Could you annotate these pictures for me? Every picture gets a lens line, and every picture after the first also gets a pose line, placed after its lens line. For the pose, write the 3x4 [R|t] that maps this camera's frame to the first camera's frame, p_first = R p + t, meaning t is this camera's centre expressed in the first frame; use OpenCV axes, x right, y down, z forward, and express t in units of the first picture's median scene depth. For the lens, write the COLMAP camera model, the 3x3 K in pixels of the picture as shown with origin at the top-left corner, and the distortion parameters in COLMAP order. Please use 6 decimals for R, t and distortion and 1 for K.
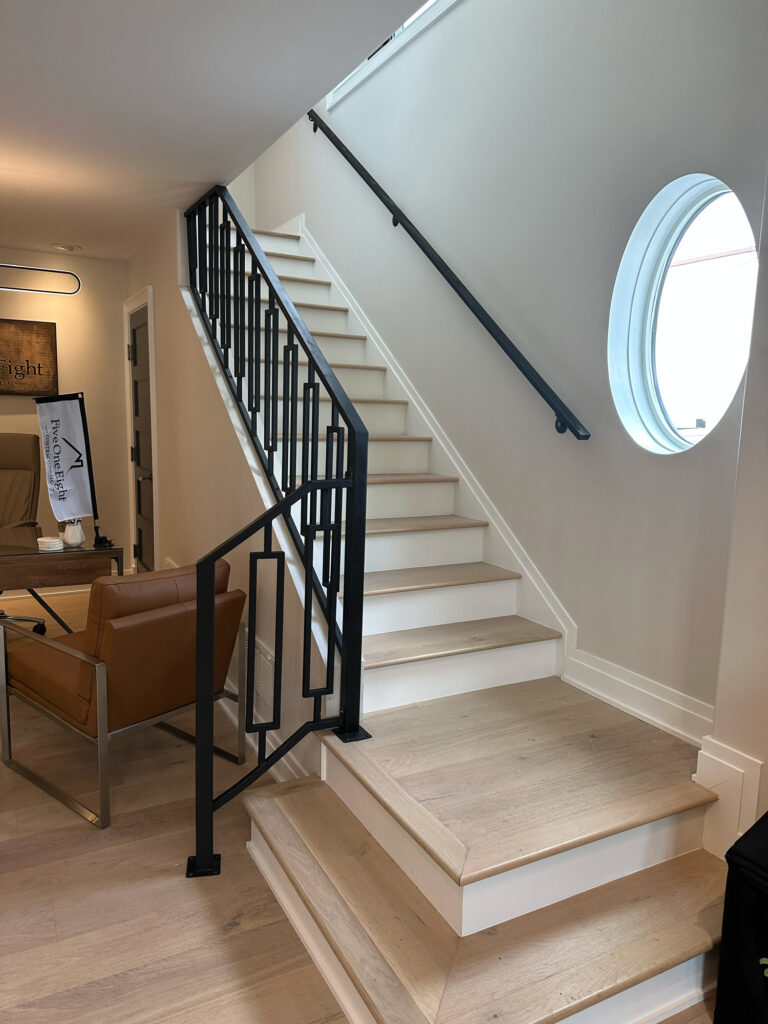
lens RADIAL K [[742.2, 0, 389.5], [0, 742.2, 514.1], [0, 0, 1]] dist [0.025712, -0.017063]
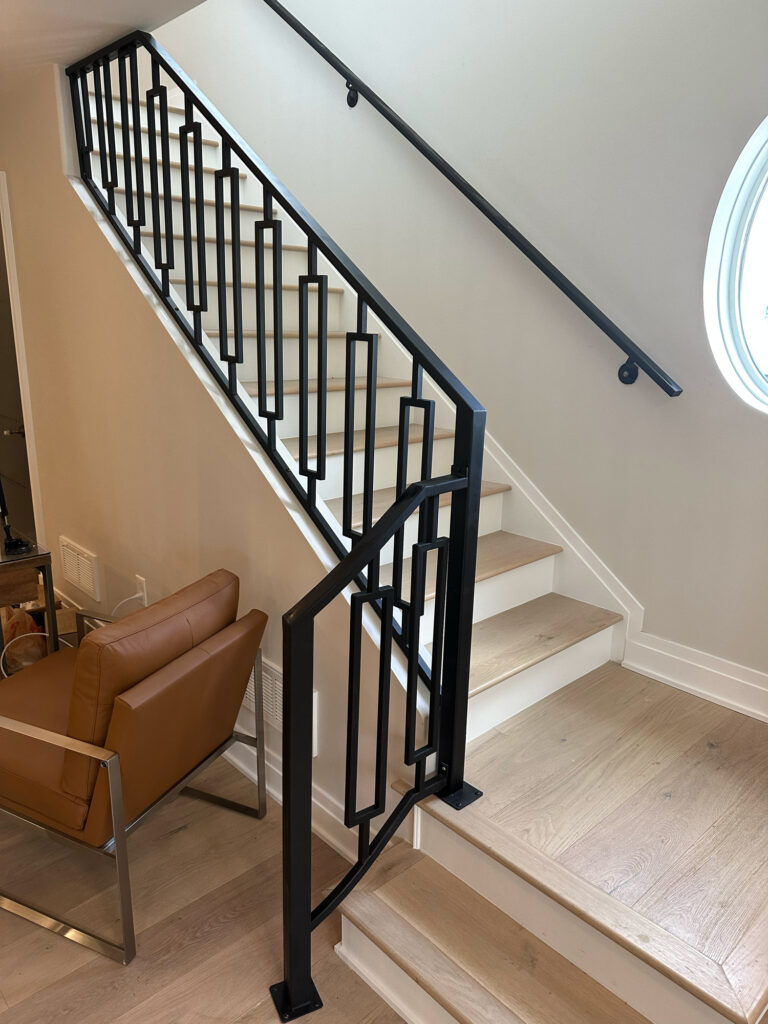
lens RADIAL K [[742.2, 0, 378.3], [0, 742.2, 510.8], [0, 0, 1]] dist [0.025712, -0.017063]
pose [[0.966260, -0.075278, 0.246324, -0.270076], [0.041328, 0.989259, 0.140207, -0.102454], [-0.254233, -0.125296, 0.958993, 0.265247]]
